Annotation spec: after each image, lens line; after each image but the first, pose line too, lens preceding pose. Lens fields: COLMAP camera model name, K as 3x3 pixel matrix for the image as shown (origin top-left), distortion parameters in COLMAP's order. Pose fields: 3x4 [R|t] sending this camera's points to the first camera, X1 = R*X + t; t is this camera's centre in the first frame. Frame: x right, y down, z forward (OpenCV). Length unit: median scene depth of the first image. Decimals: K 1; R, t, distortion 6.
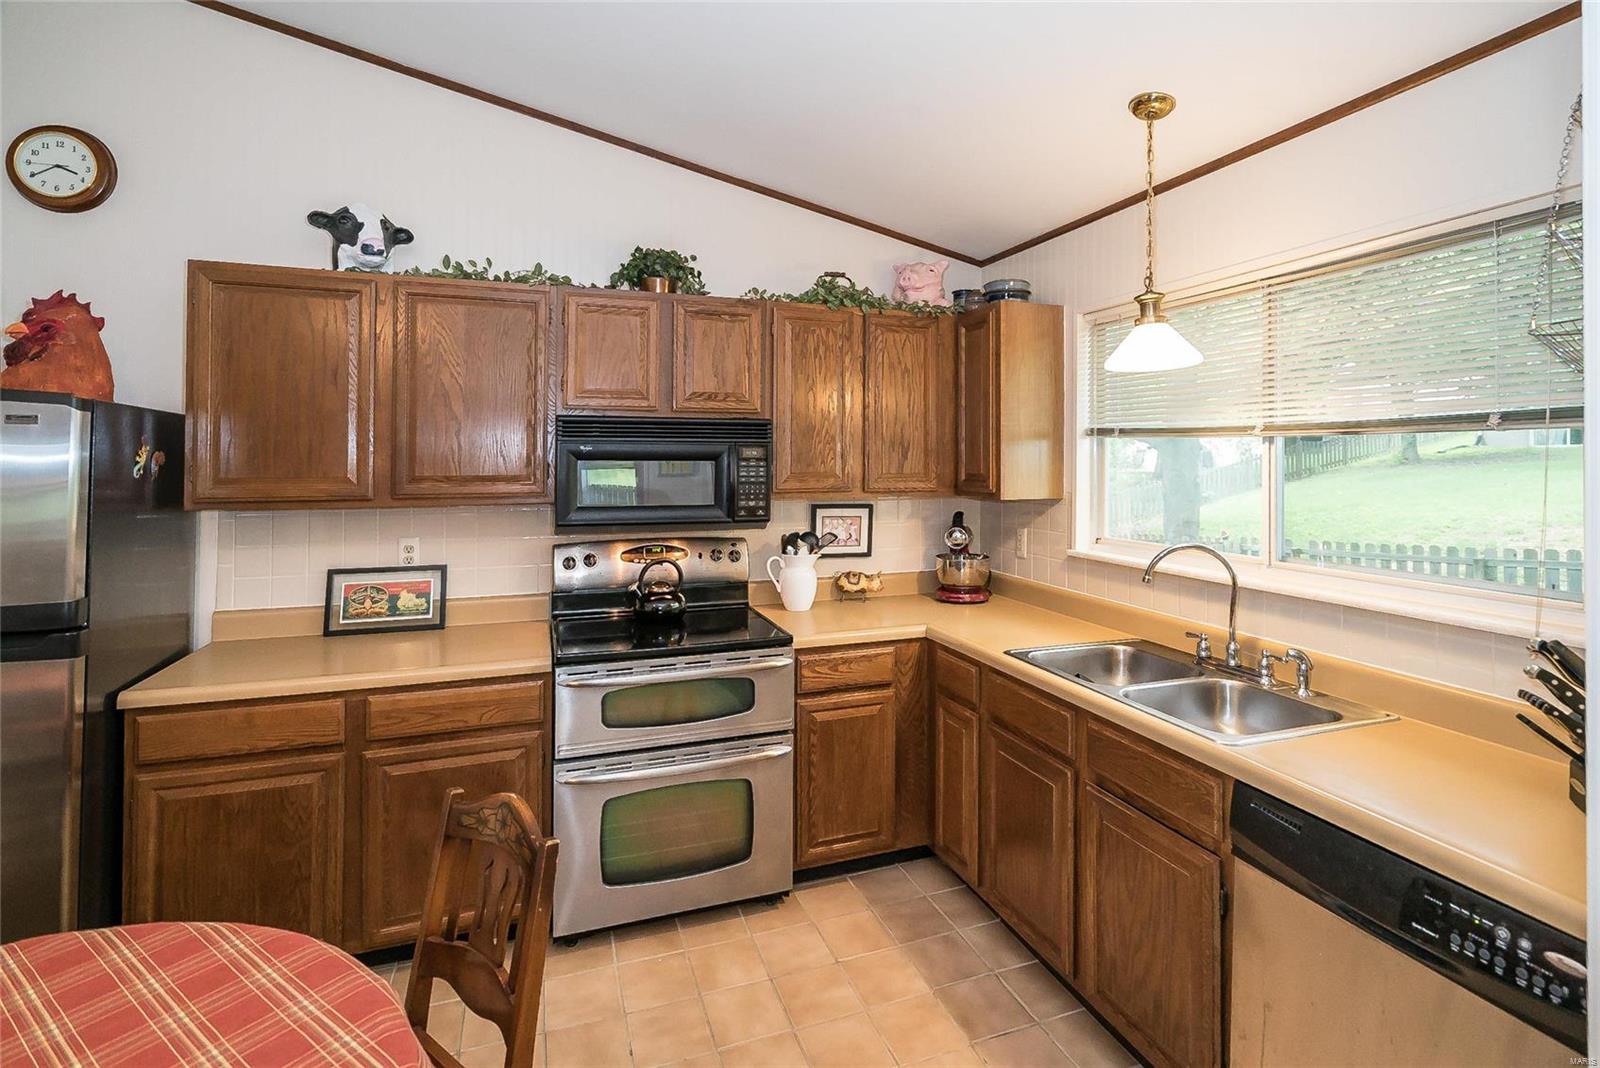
lens RADIAL K [[769.4, 0, 792.2], [0, 769.4, 446.8], [0, 0, 1]] dist [-0.001433, 0.000099]
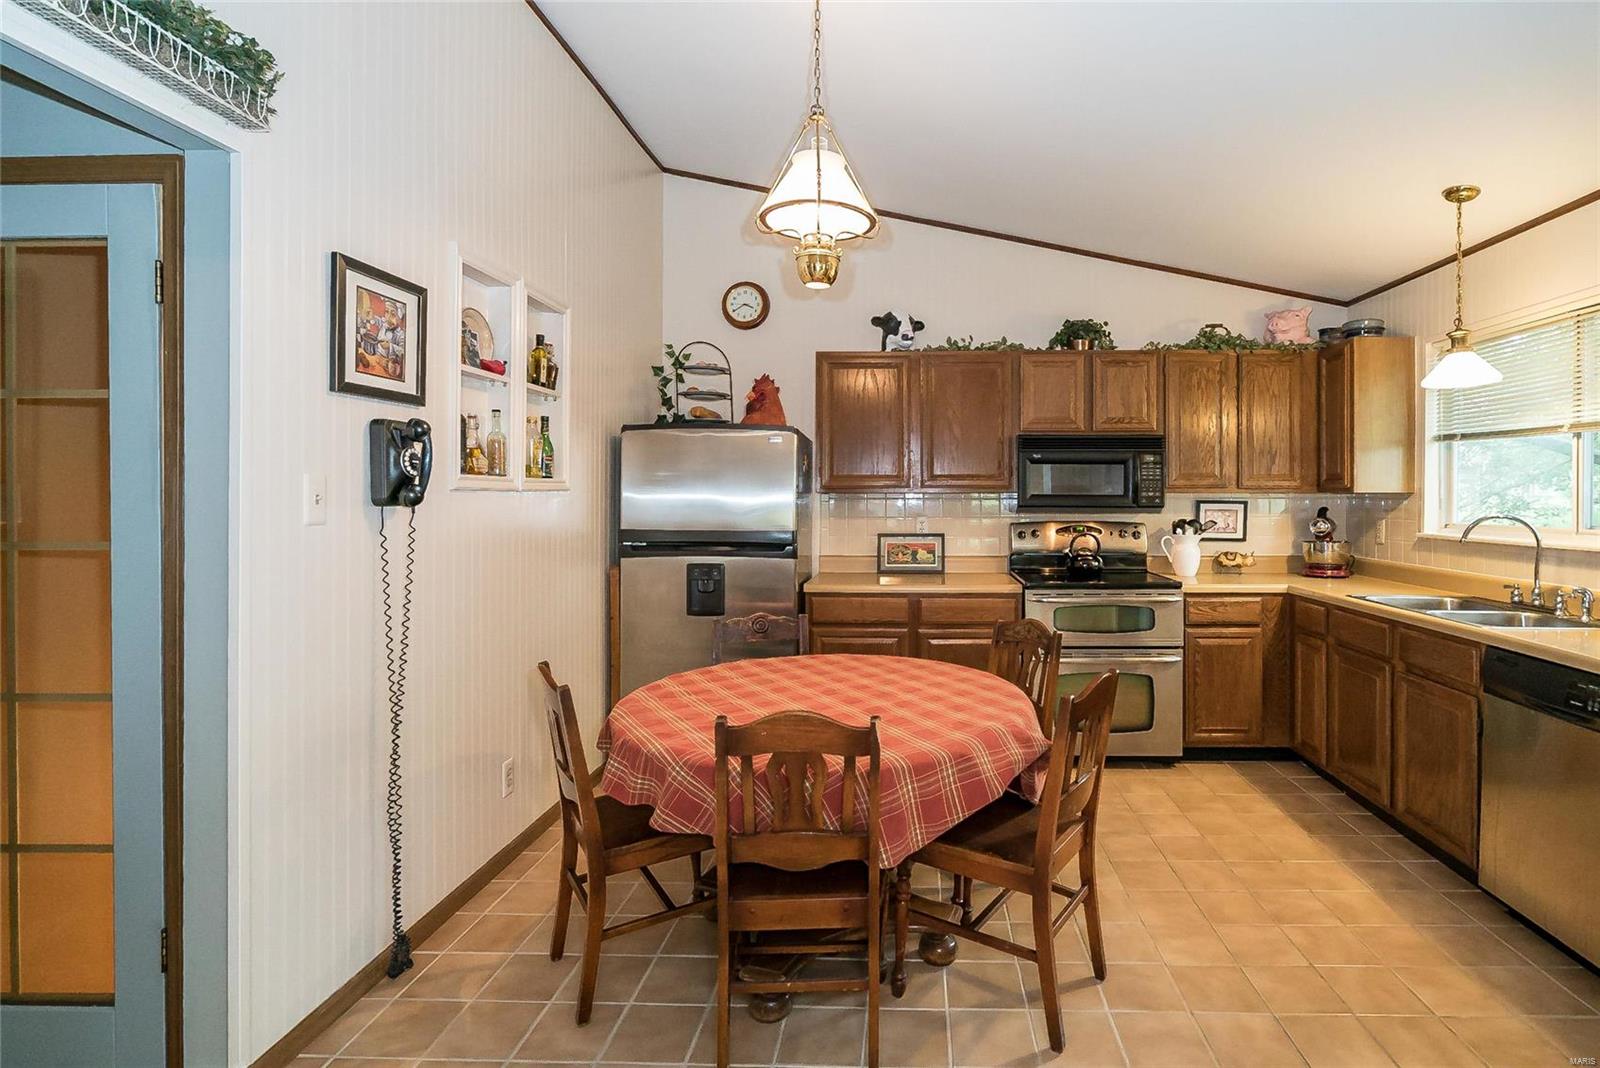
lens RADIAL K [[759.8, 0, 890.8], [0, 759.8, 491.0], [0, 0, 1]] dist [-0.000688, -0.000129]
pose [[0.936182, -0.003733, -0.351496, -0.008176], [0.006611, 0.999954, 0.006987, 0.054297], [0.351454, -0.008865, 0.936163, -0.477033]]
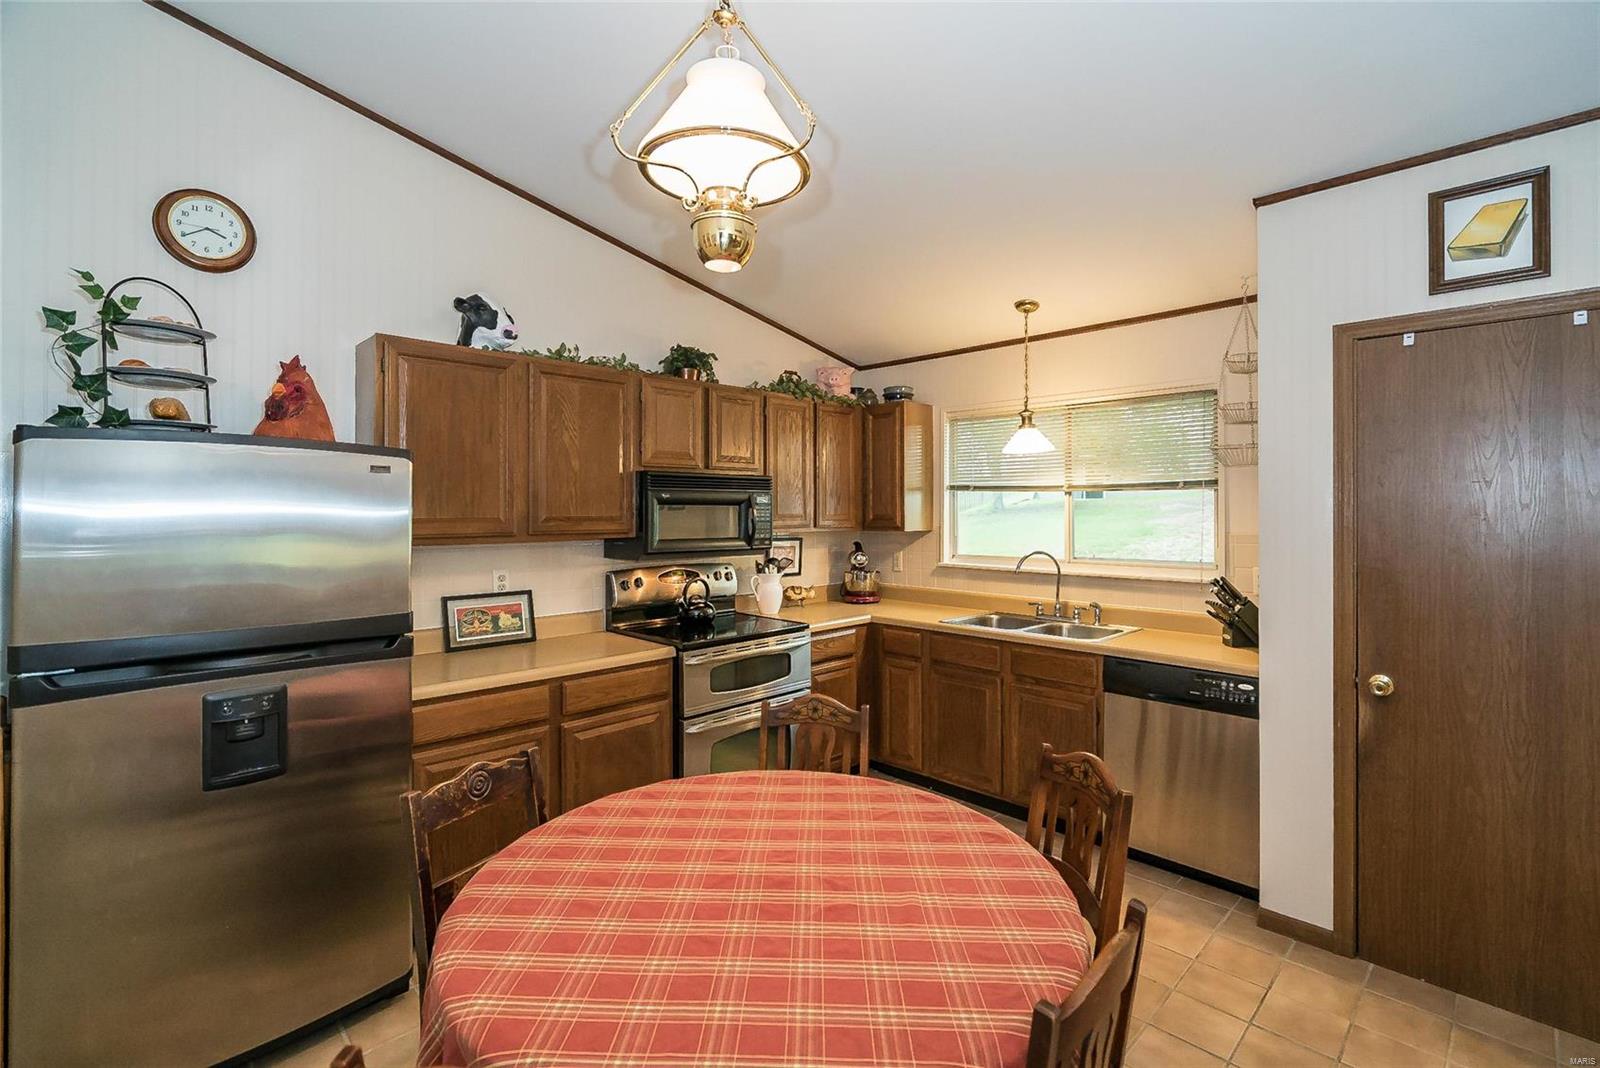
lens RADIAL K [[736.4, 0, 807.1], [0, 736.4, 504.9], [0, 0, 1]] dist [-0.002478, 0.000392]
pose [[0.902108, 0.000586, 0.431510, -0.554927], [-0.004065, 0.999966, 0.007140, 0.006982], [-0.431491, -0.008195, 0.902080, -0.246098]]
